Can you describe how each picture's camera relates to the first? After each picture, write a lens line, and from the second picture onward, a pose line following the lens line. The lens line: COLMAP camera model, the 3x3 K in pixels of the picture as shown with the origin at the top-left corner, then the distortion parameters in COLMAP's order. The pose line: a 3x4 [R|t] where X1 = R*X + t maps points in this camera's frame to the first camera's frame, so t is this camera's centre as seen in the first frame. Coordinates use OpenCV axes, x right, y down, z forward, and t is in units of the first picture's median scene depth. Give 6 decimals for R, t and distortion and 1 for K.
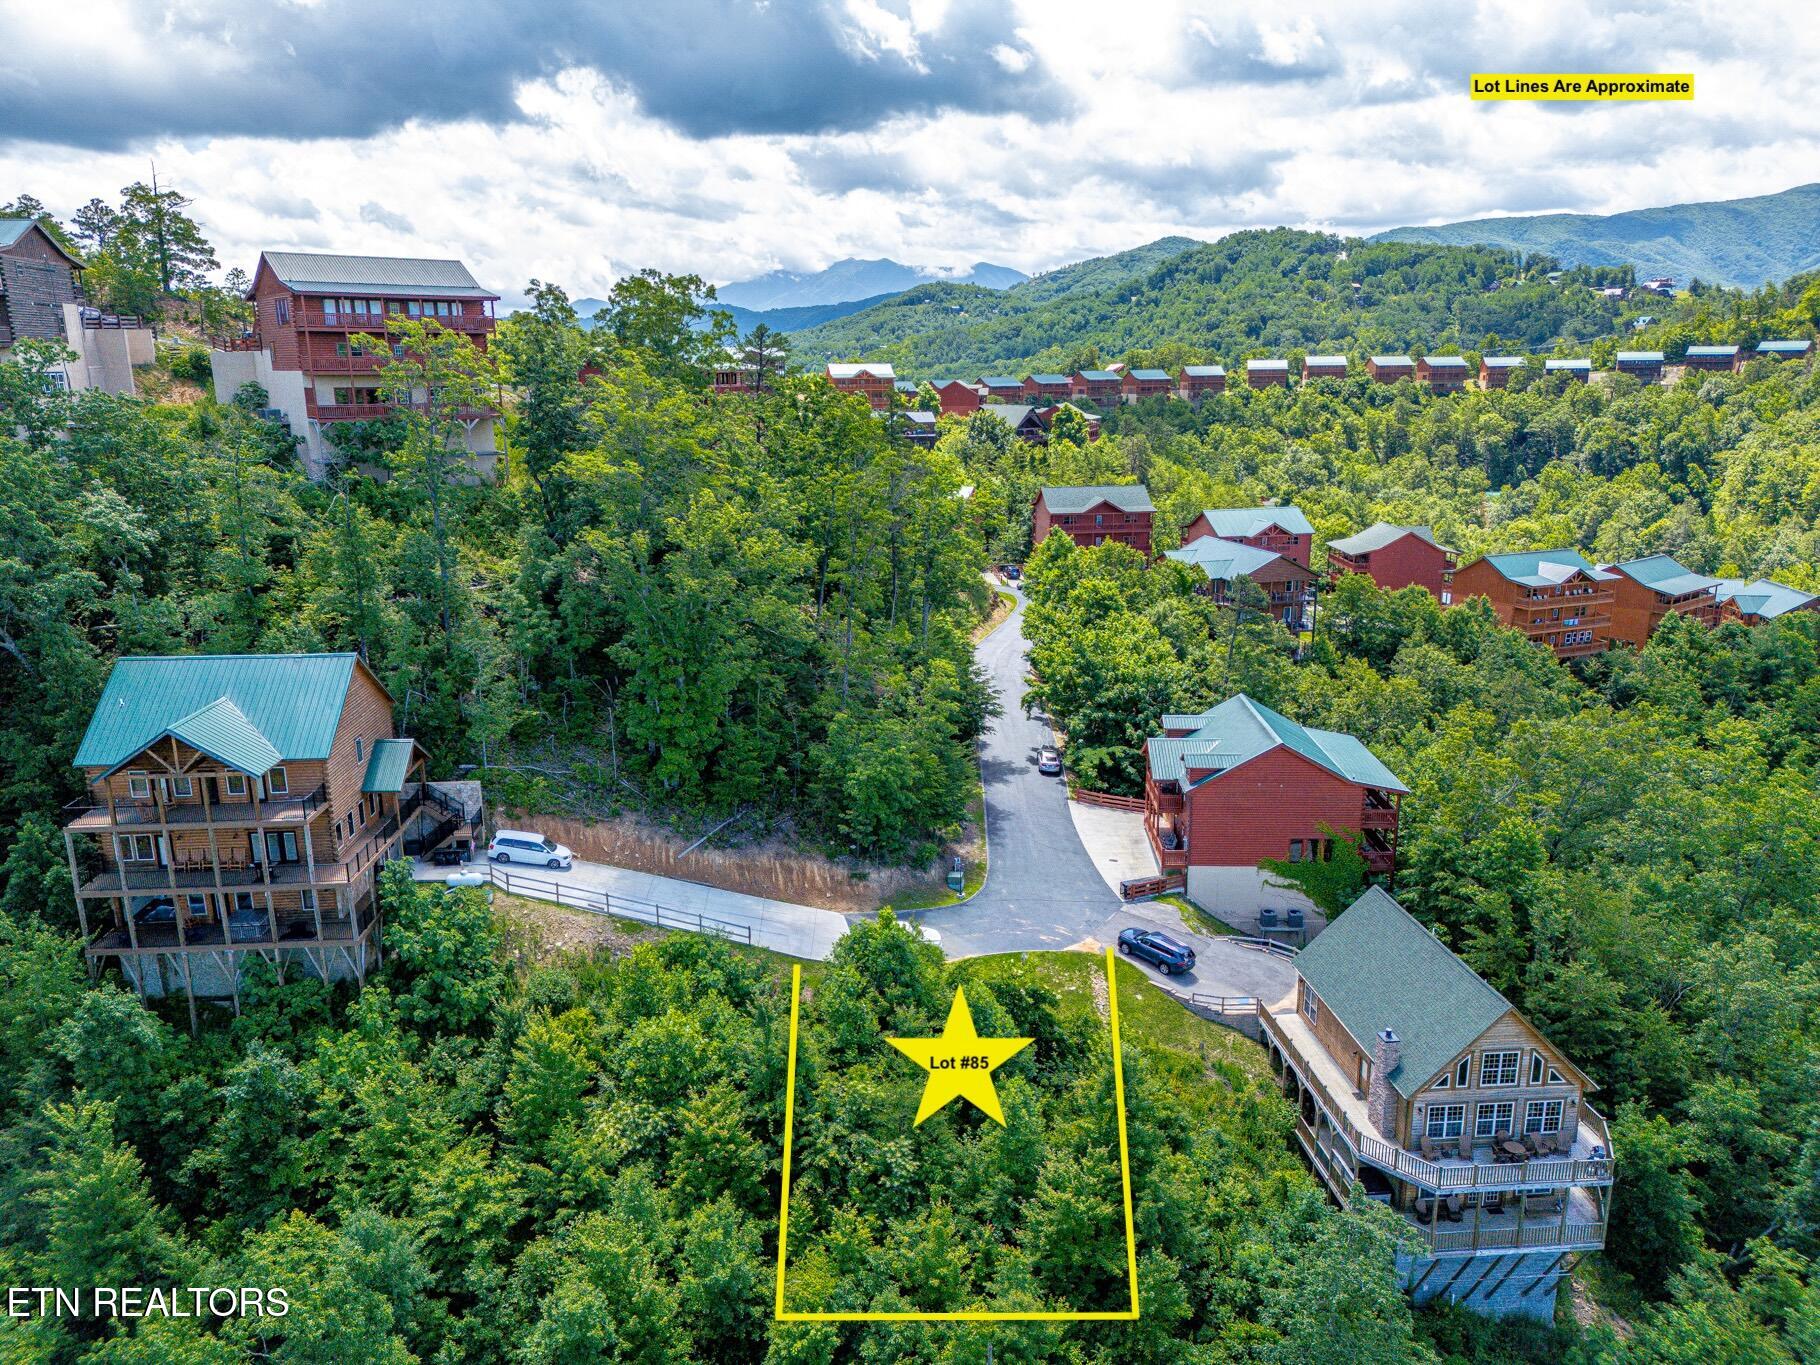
lens RADIAL K [[1303.4, 0, 910.0], [0, 1303.4, 682.5], [0, 0, 1]] dist [0.062047, -0.057185]
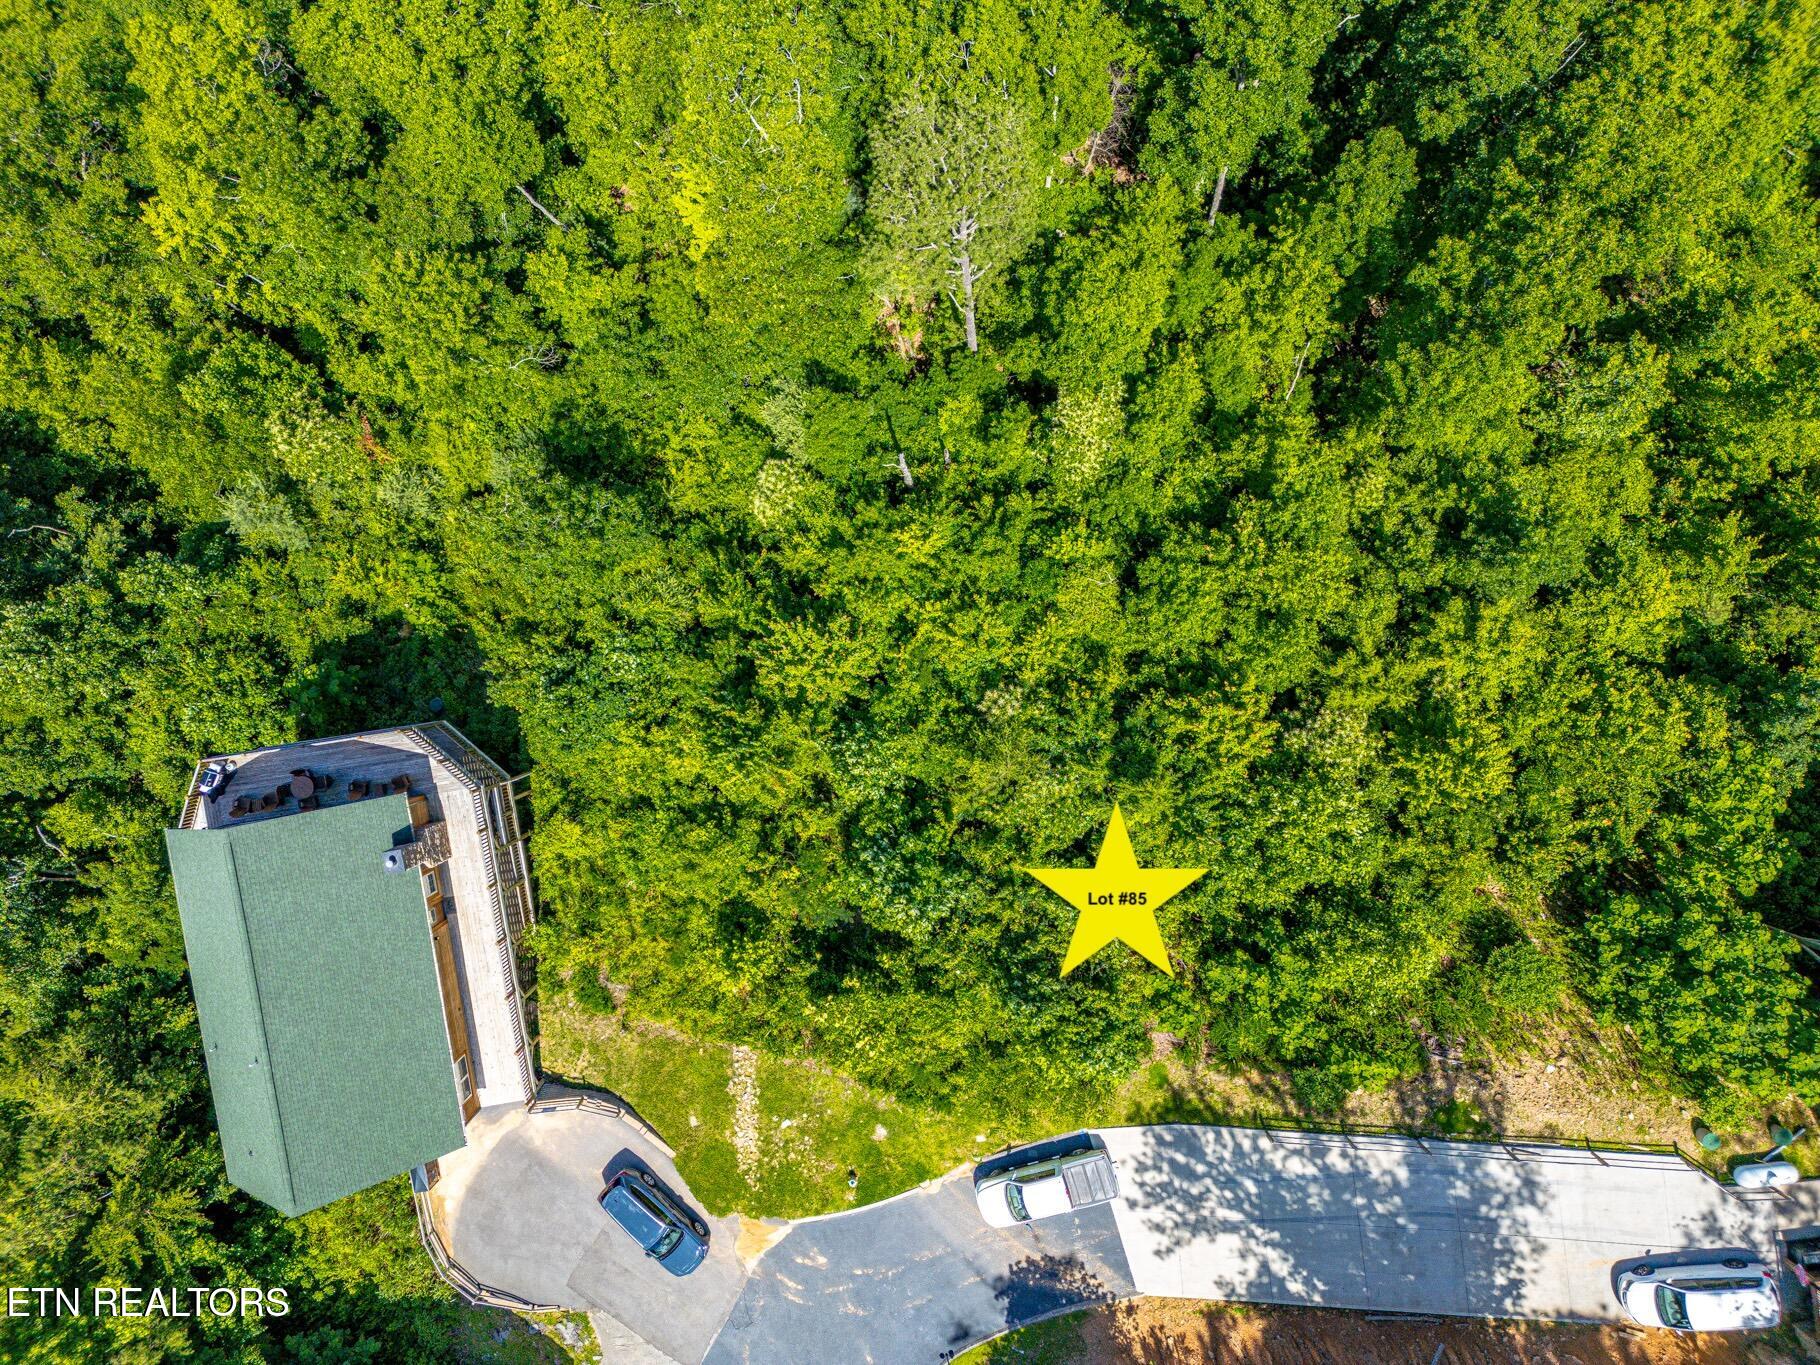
lens RADIAL K [[1303.4, 0, 910.0], [0, 1303.4, 682.5], [0, 0, 1]] dist [0.062047, -0.057185]
pose [[-0.996652, 0.075415, 0.031592, 0.015478], [0.003984, -0.341126, 0.940009, -0.311398], [0.081667, 0.936987, 0.339684, 0.491914]]
